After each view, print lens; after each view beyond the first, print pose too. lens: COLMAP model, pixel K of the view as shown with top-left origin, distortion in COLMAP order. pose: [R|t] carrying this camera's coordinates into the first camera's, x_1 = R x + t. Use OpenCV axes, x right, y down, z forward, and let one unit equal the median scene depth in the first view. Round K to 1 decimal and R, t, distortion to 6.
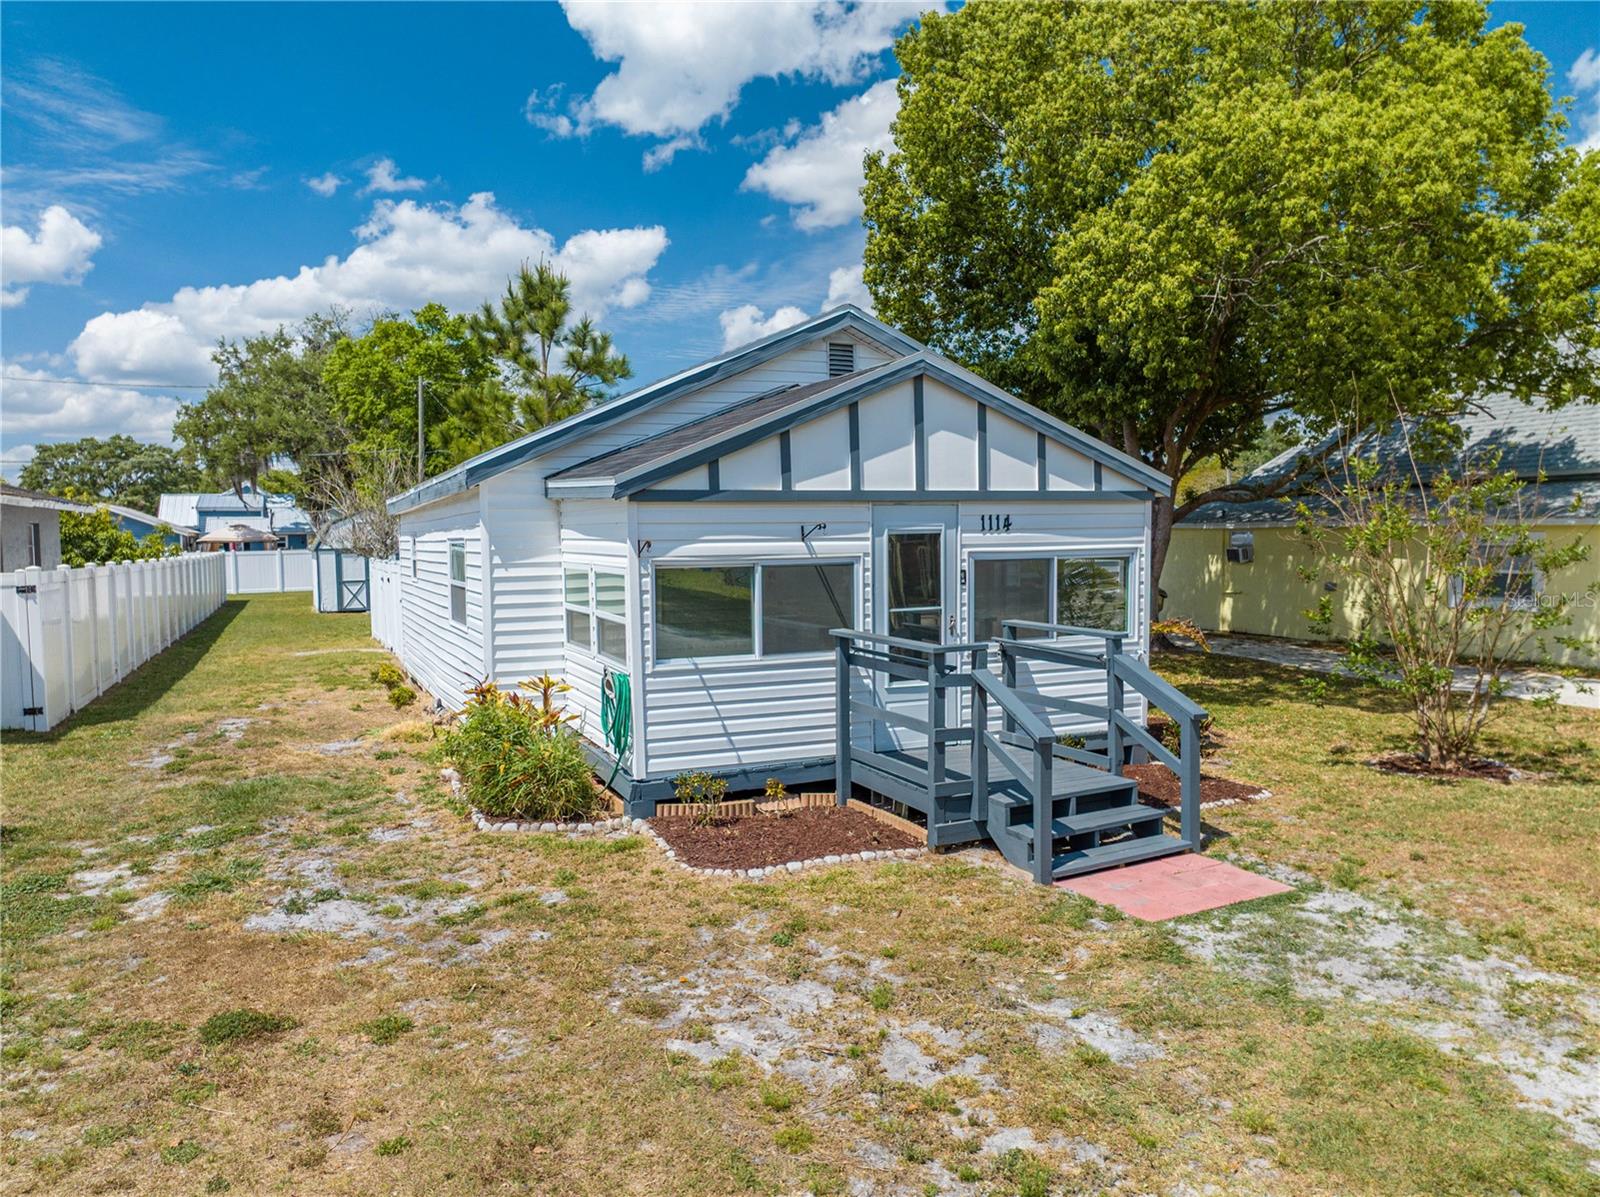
lens RADIAL K [[1136.8, 0, 793.9], [0, 1136.8, 595.2], [0, 0, 1]] dist [-0.035687, -0.002729]
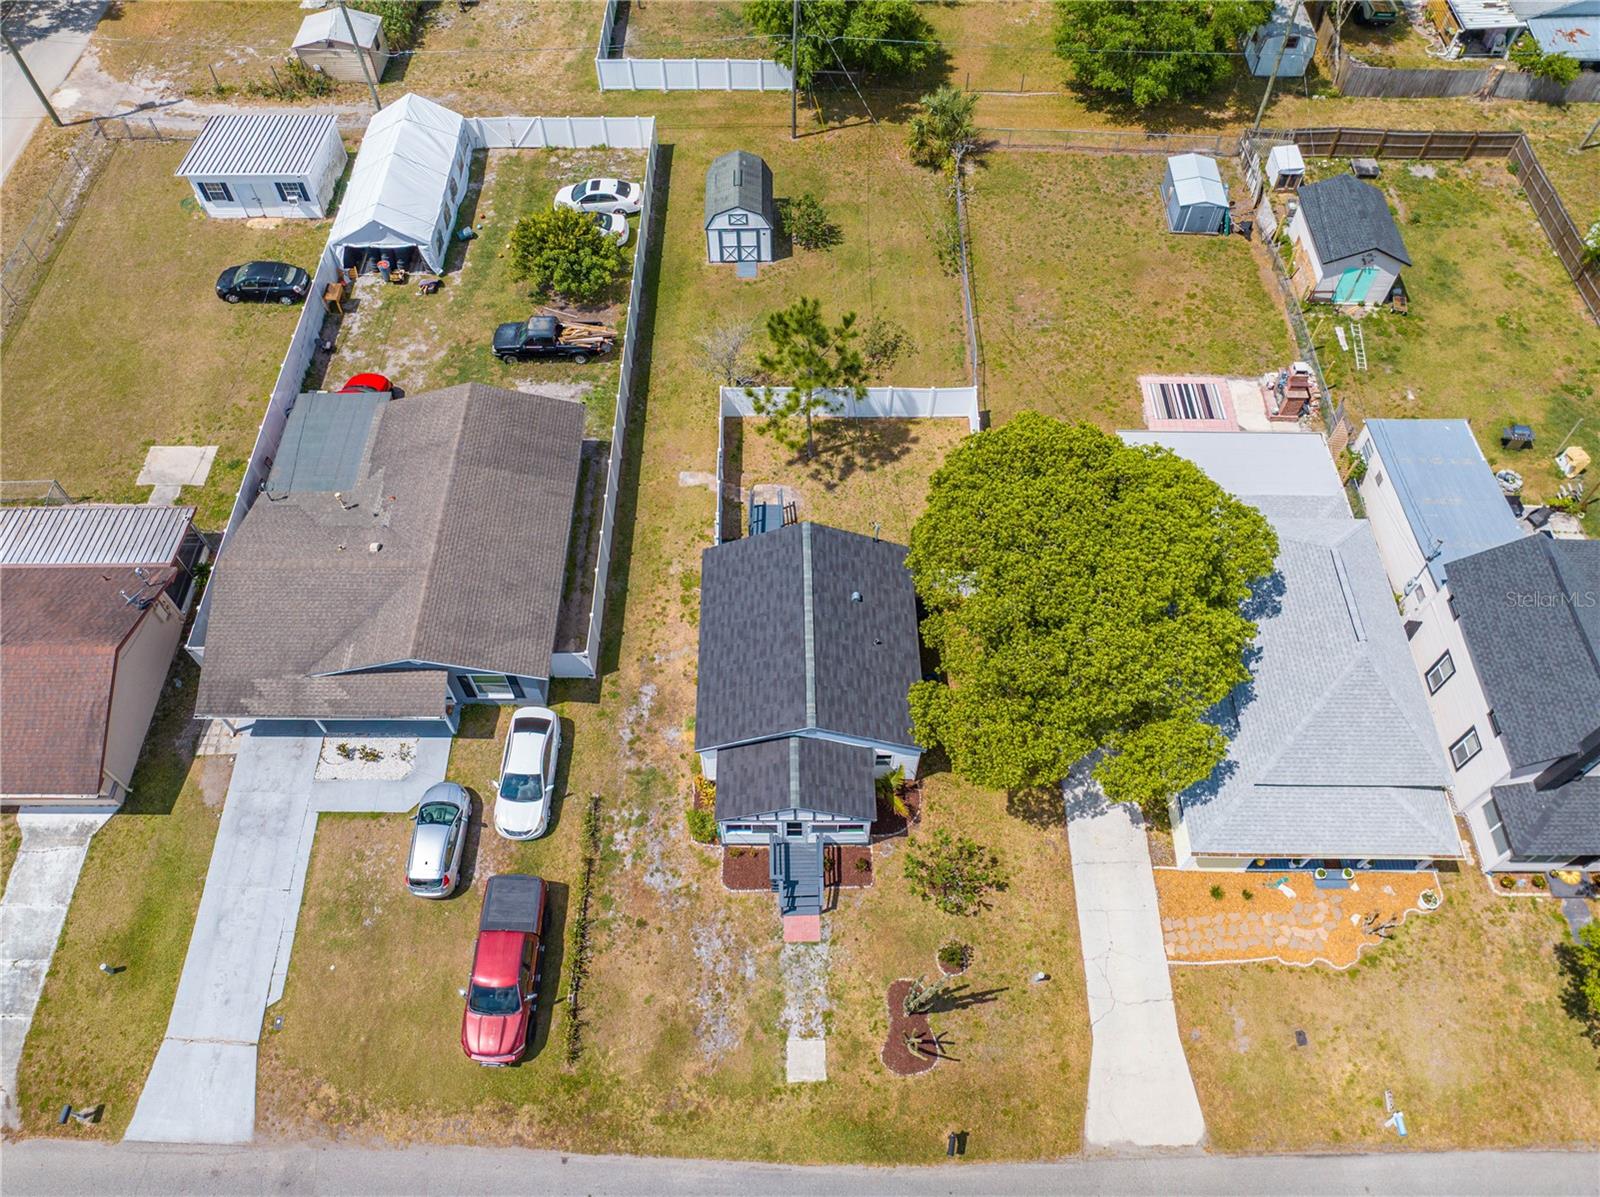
lens RADIAL K [[1151.7, 0, 792.3], [0, 1151.7, 598.8], [0, 0, 1]] dist [-0.038677, 0.004593]
pose [[0.914561, 0.343093, -0.214162, 0.723295], [-0.030156, 0.585888, 0.809831, -3.926622], [0.403322, -0.734181, 0.546177, -0.636381]]
